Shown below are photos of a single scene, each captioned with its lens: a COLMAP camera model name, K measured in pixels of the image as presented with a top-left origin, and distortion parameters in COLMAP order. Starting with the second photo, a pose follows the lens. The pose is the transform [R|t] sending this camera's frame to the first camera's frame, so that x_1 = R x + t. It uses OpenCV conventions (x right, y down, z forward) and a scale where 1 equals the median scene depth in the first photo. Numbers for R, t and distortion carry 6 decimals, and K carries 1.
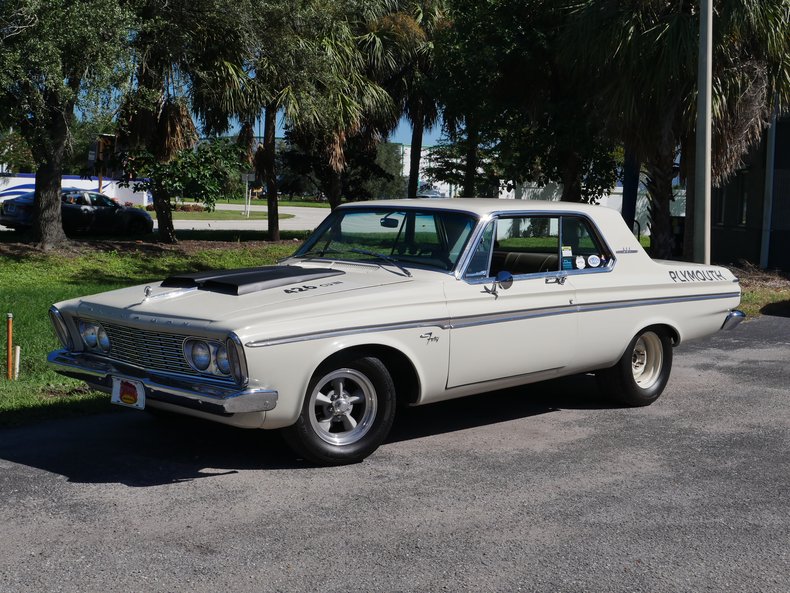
lens RADIAL K [[1161.9, 0, 395.0], [0, 1161.9, 296.5], [0, 0, 1]] dist [-0.006511, -0.078527]
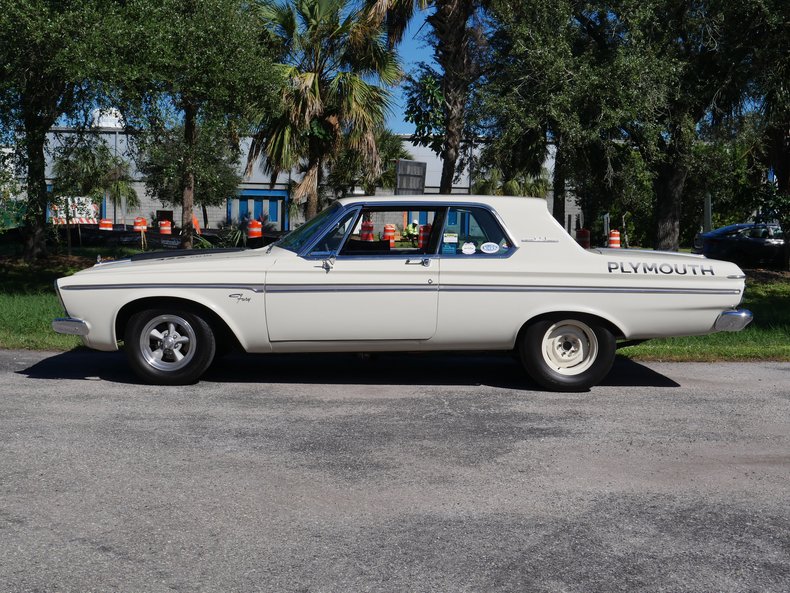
lens RADIAL K [[1071.8, 0, 395.0], [0, 1071.8, 296.5], [0, 0, 1]] dist [-0.006867, -0.023168]
pose [[0.705245, 0.030115, -0.708324, 0.818385], [-0.056509, 0.998306, -0.013820, 0.033394], [0.706708, 0.049773, 0.705752, 0.234839]]
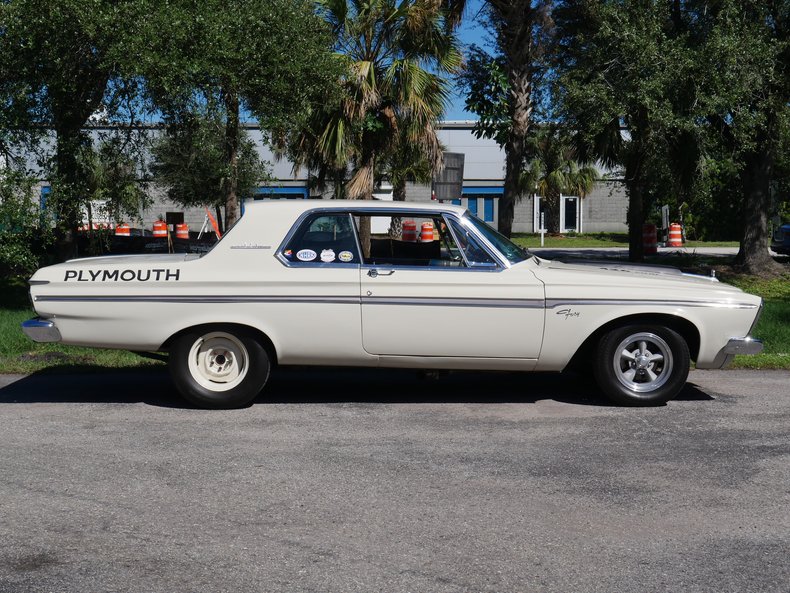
lens RADIAL K [[1185.0, 0, 395.0], [0, 1185.0, 296.5], [0, 0, 1]] dist [-0.006079, -0.008371]
pose [[0.698800, 0.013169, -0.715196, 0.744181], [-0.035705, 0.999226, -0.016488, 0.031678], [0.714425, 0.037058, 0.698730, 0.100721]]
